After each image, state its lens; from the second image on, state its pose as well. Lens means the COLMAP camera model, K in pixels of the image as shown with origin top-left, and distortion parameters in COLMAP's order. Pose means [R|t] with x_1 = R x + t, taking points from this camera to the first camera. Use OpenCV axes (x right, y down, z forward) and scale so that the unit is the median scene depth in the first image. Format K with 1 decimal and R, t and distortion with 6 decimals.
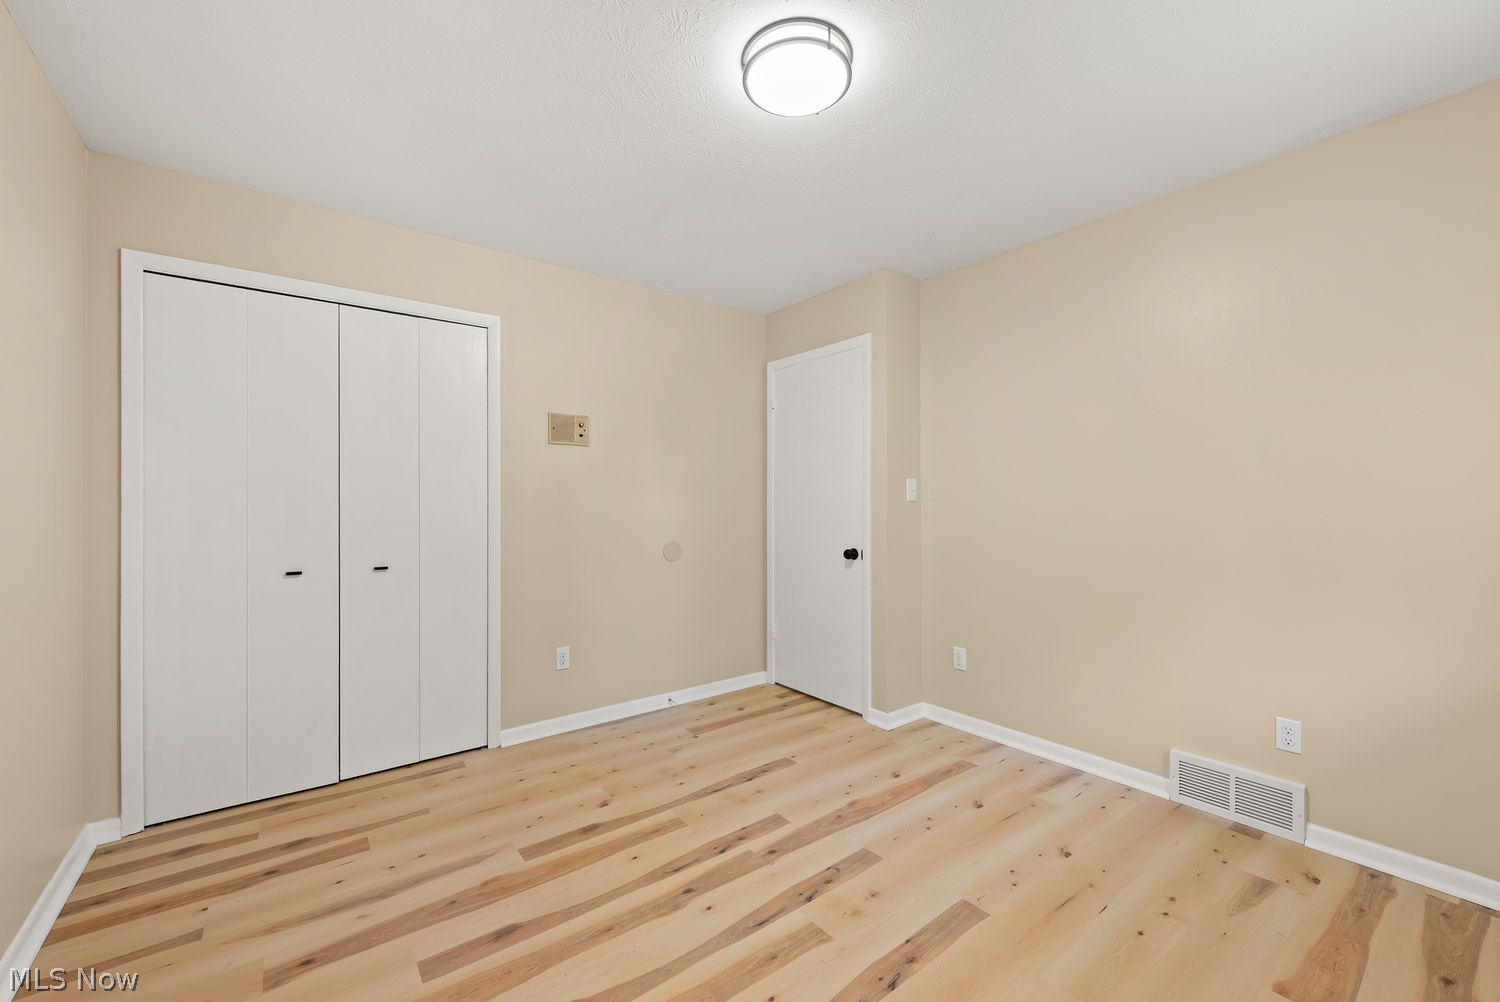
lens RADIAL K [[591.0, 0, 751.2], [0, 591.0, 501.2], [0, 0, 1]] dist [0.006673, -0.001405]
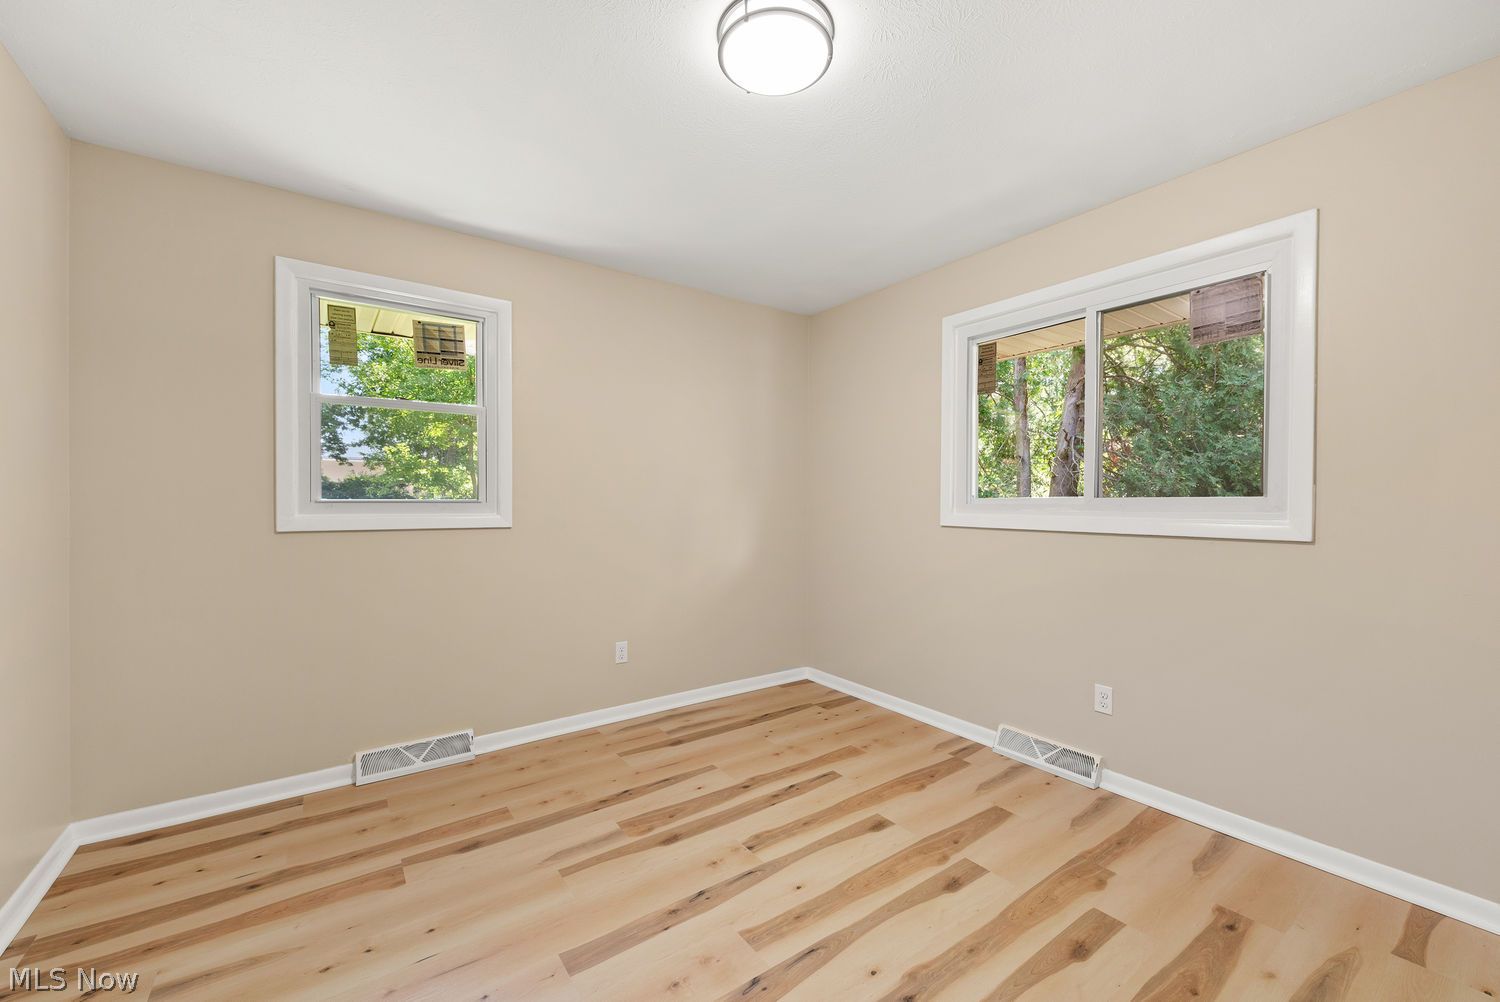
lens RADIAL K [[591.0, 0, 746.8], [0, 591.0, 502.9], [0, 0, 1]] dist [0.006673, -0.001405]
pose [[-0.999327, -0.001412, 0.036657, 0.087613], [-0.001243, 0.999988, 0.004640, 0.000881], [-0.036663, 0.004591, -0.999317, 2.001401]]
